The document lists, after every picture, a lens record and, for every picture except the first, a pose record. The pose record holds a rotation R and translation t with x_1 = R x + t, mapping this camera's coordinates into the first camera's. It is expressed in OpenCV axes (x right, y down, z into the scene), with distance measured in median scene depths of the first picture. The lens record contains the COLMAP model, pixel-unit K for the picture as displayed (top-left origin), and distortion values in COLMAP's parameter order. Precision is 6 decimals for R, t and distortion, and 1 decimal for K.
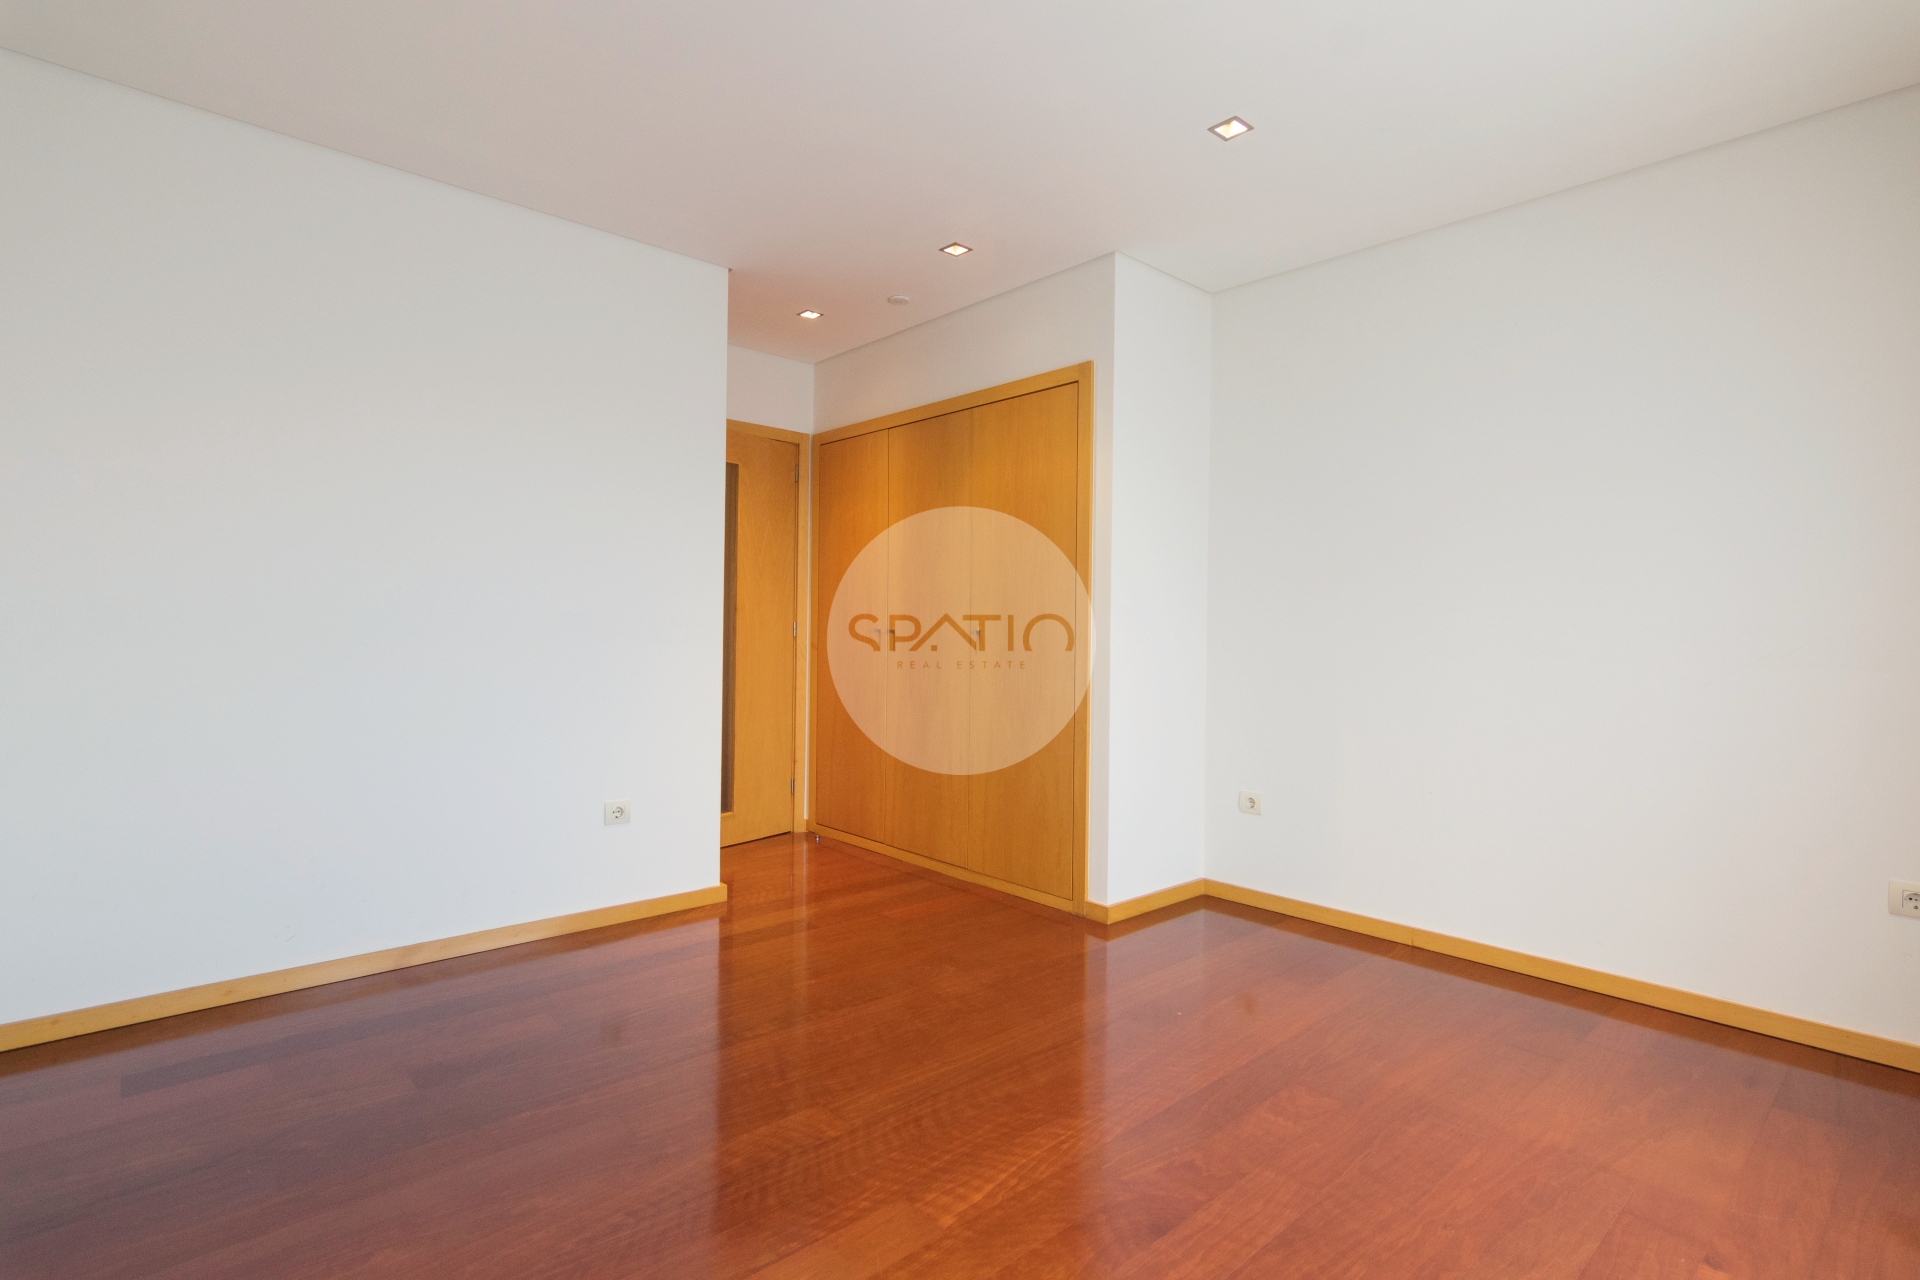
lens RADIAL K [[944.1, 0, 959.8], [0, 944.1, 628.1], [0, 0, 1]] dist [-0.001066, -0.000792]
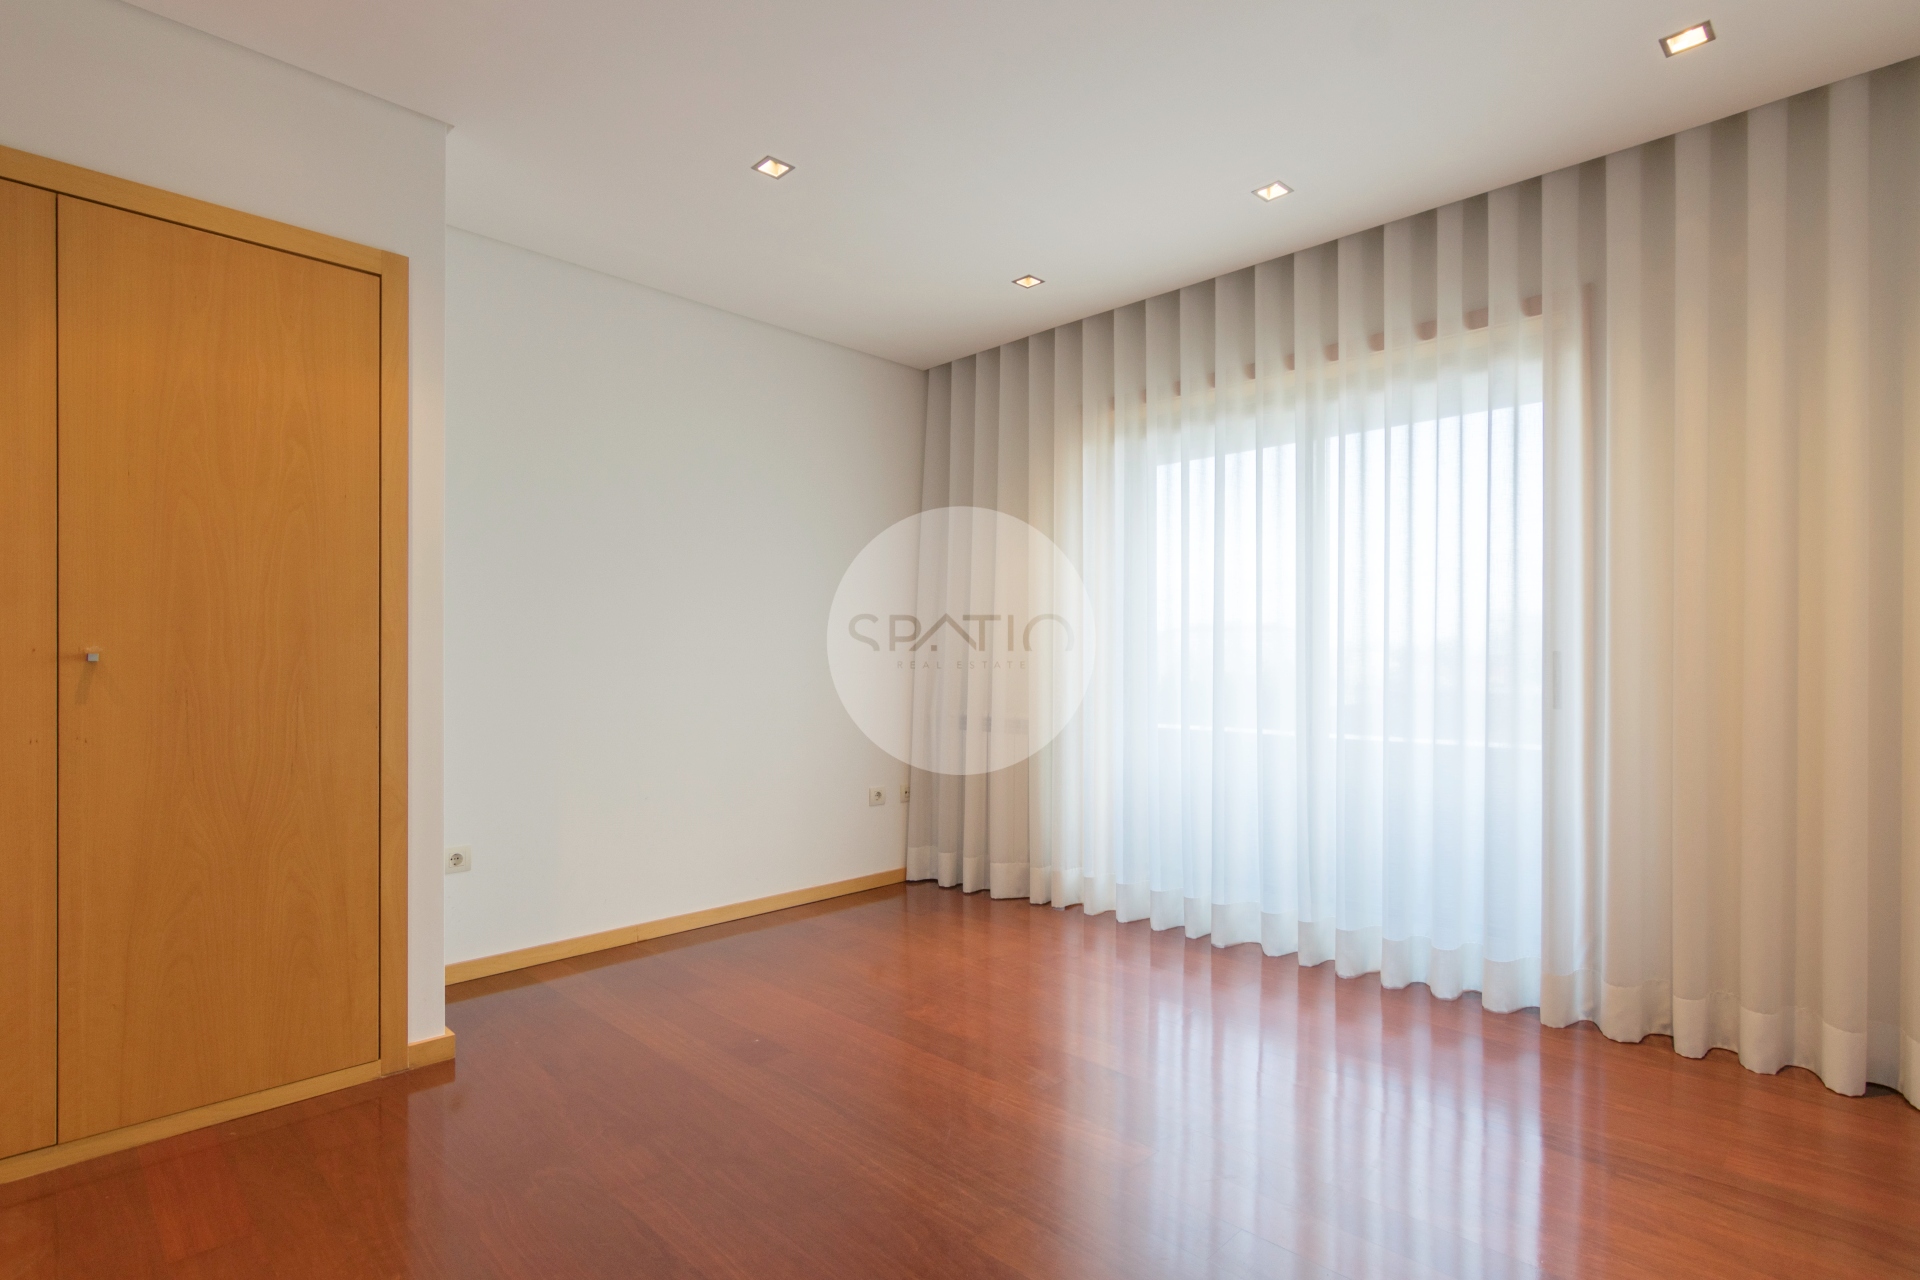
lens RADIAL K [[944.1, 0, 959.8], [0, 944.1, 652.8], [0, 0, 1]] dist [-0.001066, -0.000792]
pose [[-0.065108, -0.002624, 0.997875, -0.647078], [-0.000204, 0.999997, 0.002616, 0.002587], [-0.997878, -0.000033, -0.065108, 0.727751]]
